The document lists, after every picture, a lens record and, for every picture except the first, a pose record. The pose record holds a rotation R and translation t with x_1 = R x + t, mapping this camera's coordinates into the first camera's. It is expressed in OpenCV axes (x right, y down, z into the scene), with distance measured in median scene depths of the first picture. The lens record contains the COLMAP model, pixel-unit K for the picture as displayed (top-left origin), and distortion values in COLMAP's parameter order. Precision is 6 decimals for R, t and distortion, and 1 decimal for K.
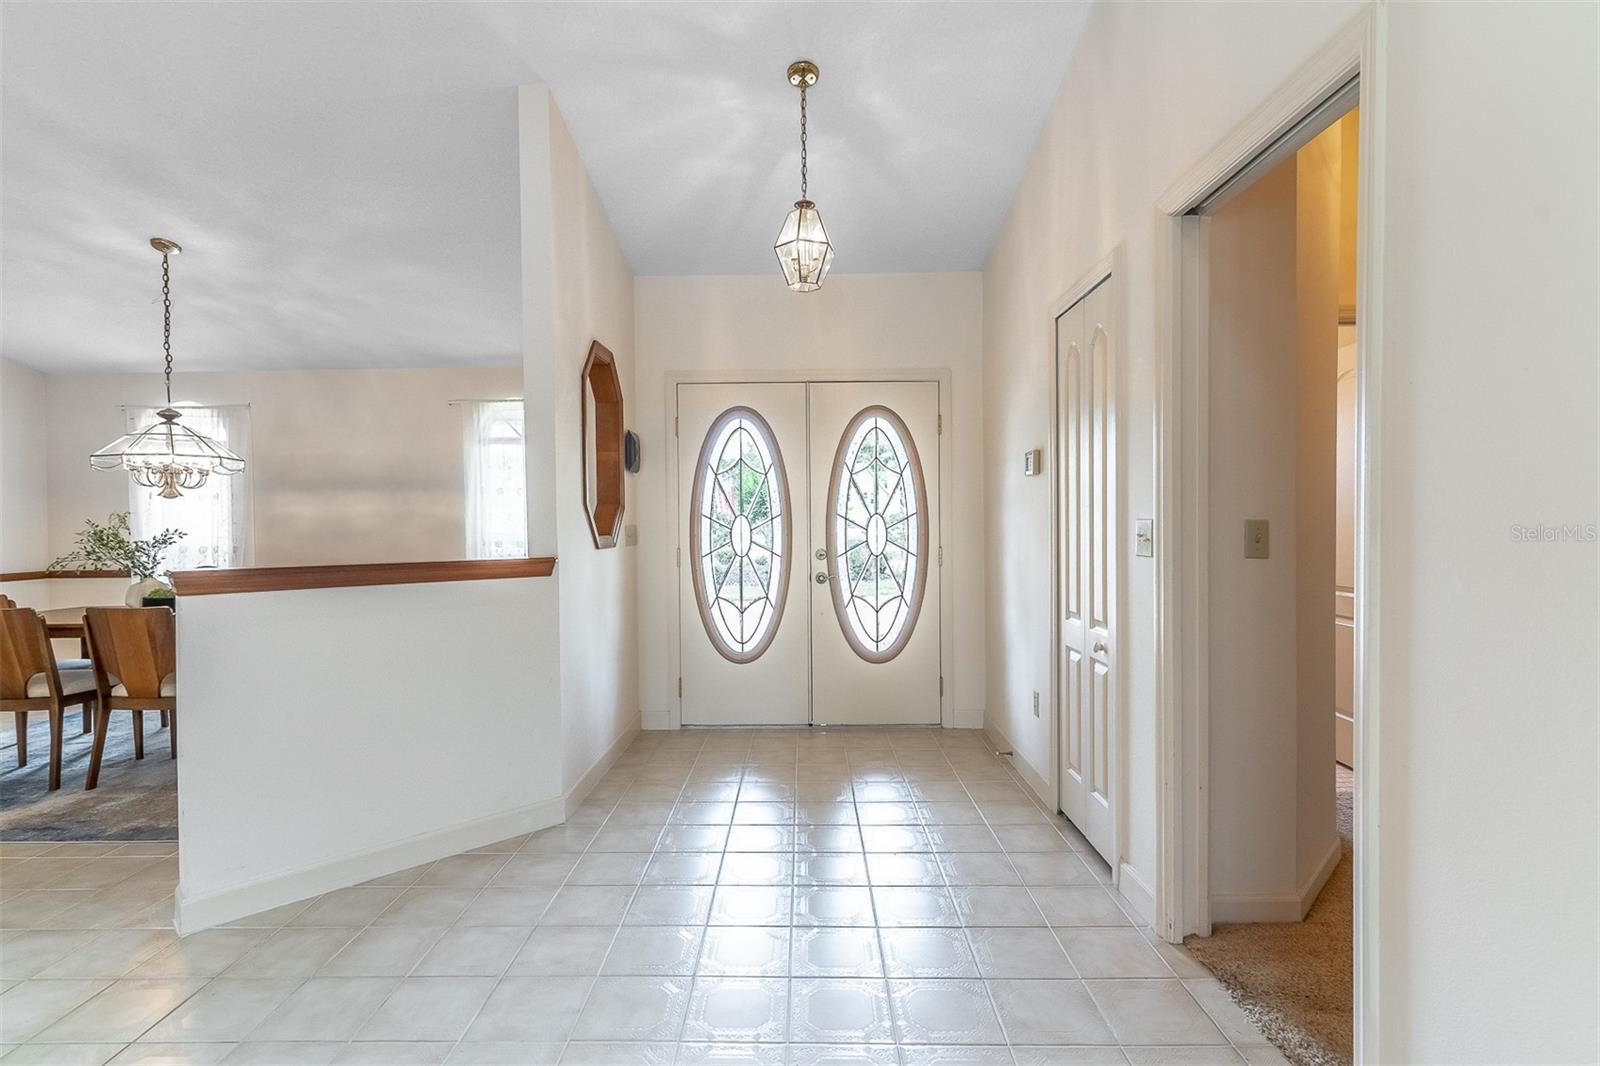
lens RADIAL K [[779.2, 0, 802.5], [0, 779.2, 539.2], [0, 0, 1]] dist [0.001378, 0.000540]
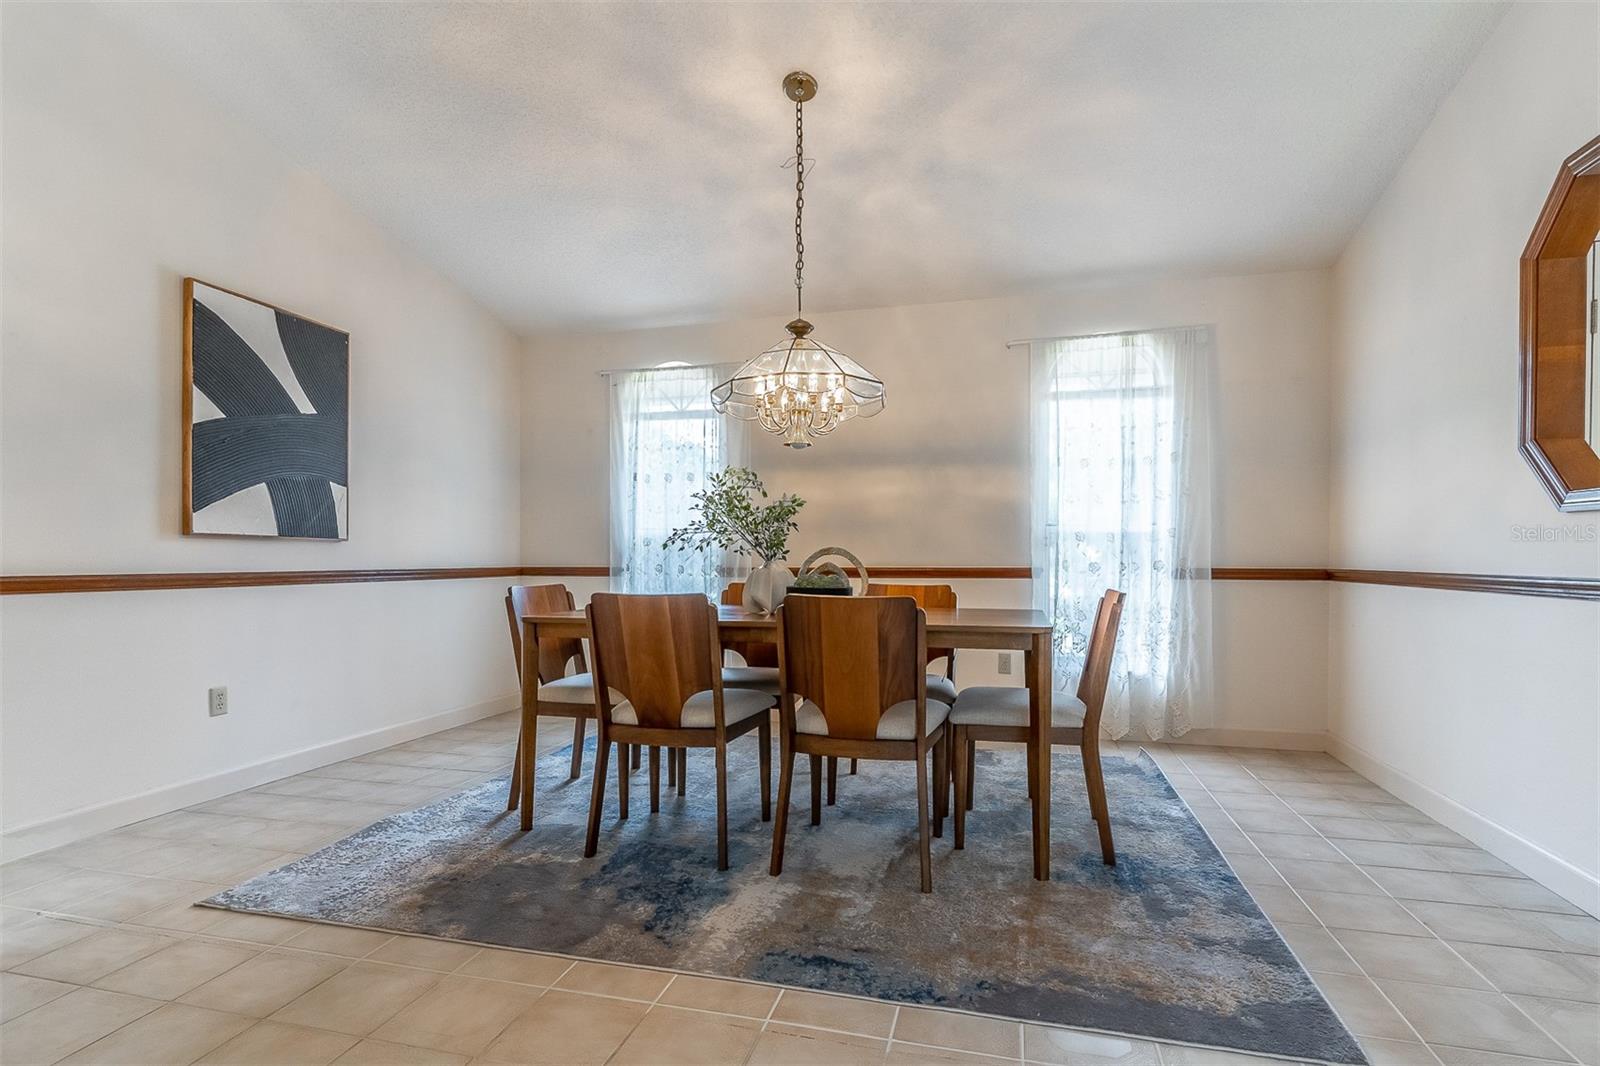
lens RADIAL K [[796.0, 0, 798.2], [0, 796.0, 571.2], [0, 0, 1]] dist [0.001224, 0.000924]
pose [[0.968940, 0.015985, -0.246780, -0.634271], [-0.016519, 0.999864, -0.000092, 0.058121], [0.246745, 0.004166, 0.969071, 0.310398]]
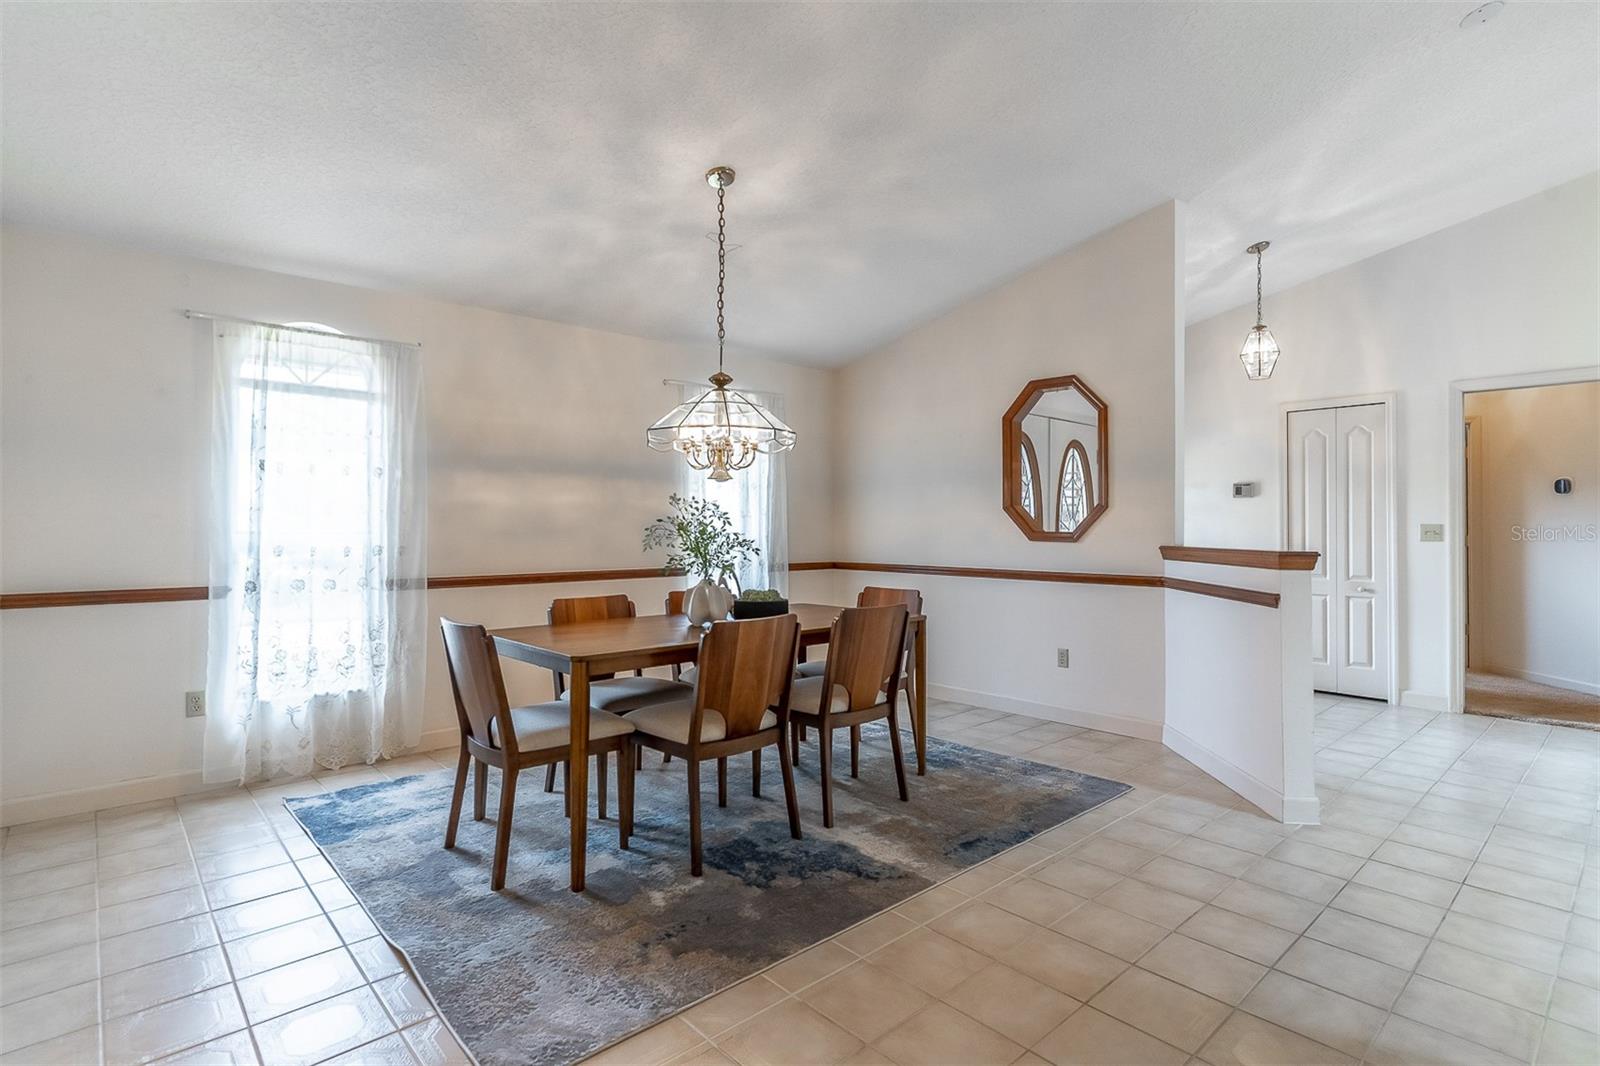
lens RADIAL K [[786.5, 0, 815.5], [0, 786.5, 521.9], [0, 0, 1]] dist [0.001016, 0.000454]
pose [[0.729301, 0.019617, 0.683912, -1.304515], [0.003982, 0.999450, -0.032914, 0.017566], [-0.684182, 0.026728, 0.728822, 0.332001]]
